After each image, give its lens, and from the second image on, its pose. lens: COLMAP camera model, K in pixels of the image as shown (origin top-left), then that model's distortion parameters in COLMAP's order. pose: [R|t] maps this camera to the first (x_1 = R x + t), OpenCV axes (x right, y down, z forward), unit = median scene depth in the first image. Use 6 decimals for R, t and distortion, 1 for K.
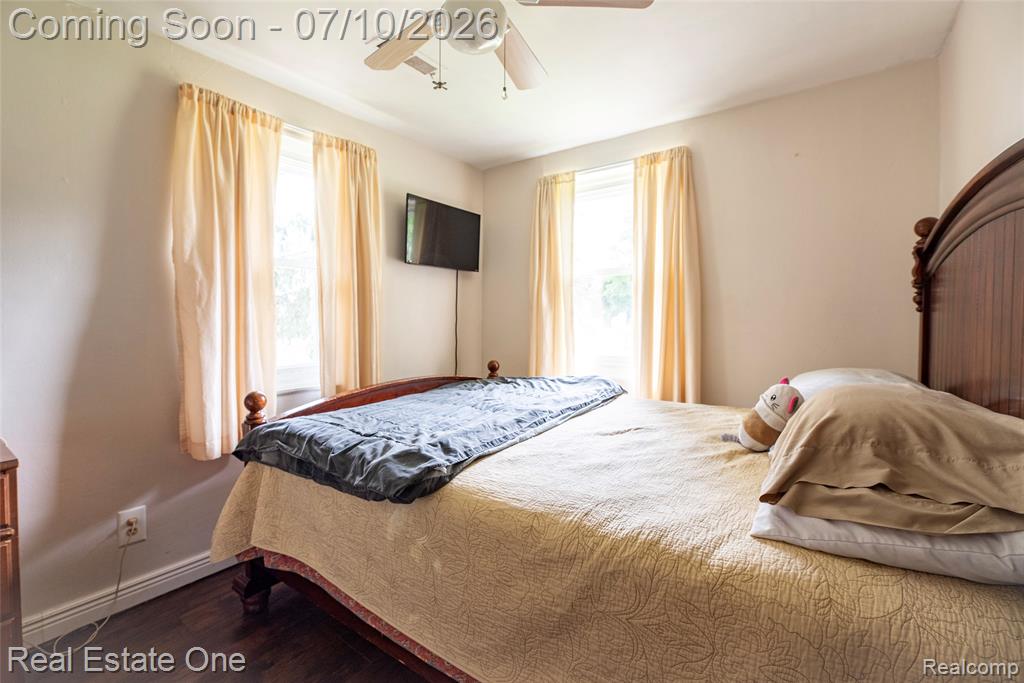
lens RADIAL K [[449.3, 0, 518.5], [0, 449.3, 321.4], [0, 0, 1]] dist [-0.001270, -0.001676]
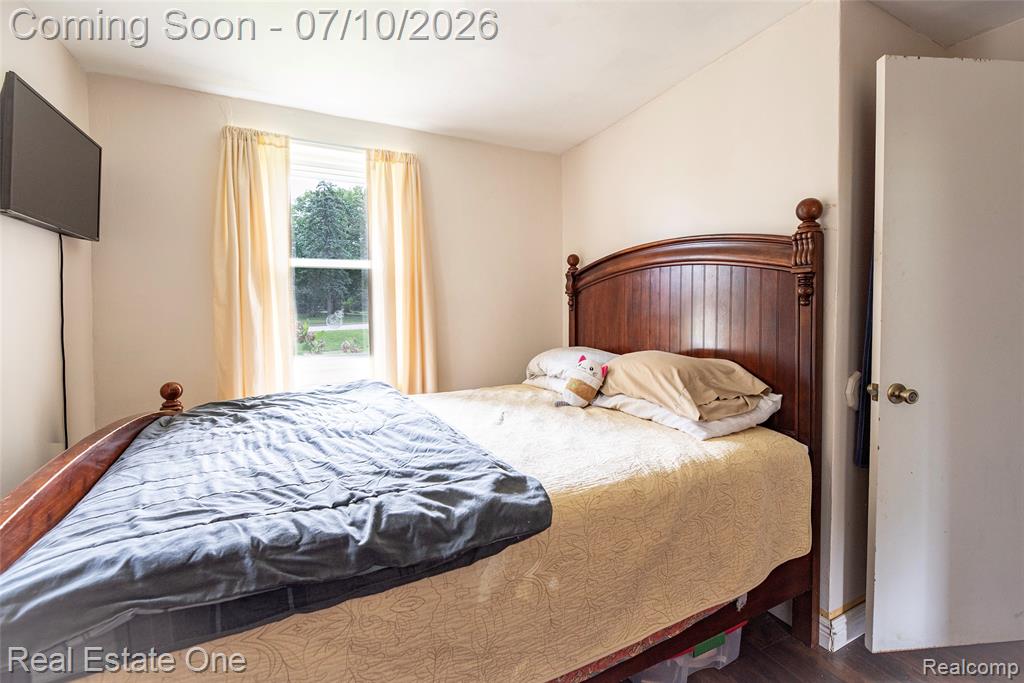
lens RADIAL K [[449.3, 0, 518.5], [0, 449.3, 321.4], [0, 0, 1]] dist [-0.001270, -0.001676]
pose [[0.459575, -0.018486, 0.887947, -0.502881], [0.011693, 0.999823, 0.014763, -0.007232], [-0.888062, 0.003598, 0.459709, 0.309497]]
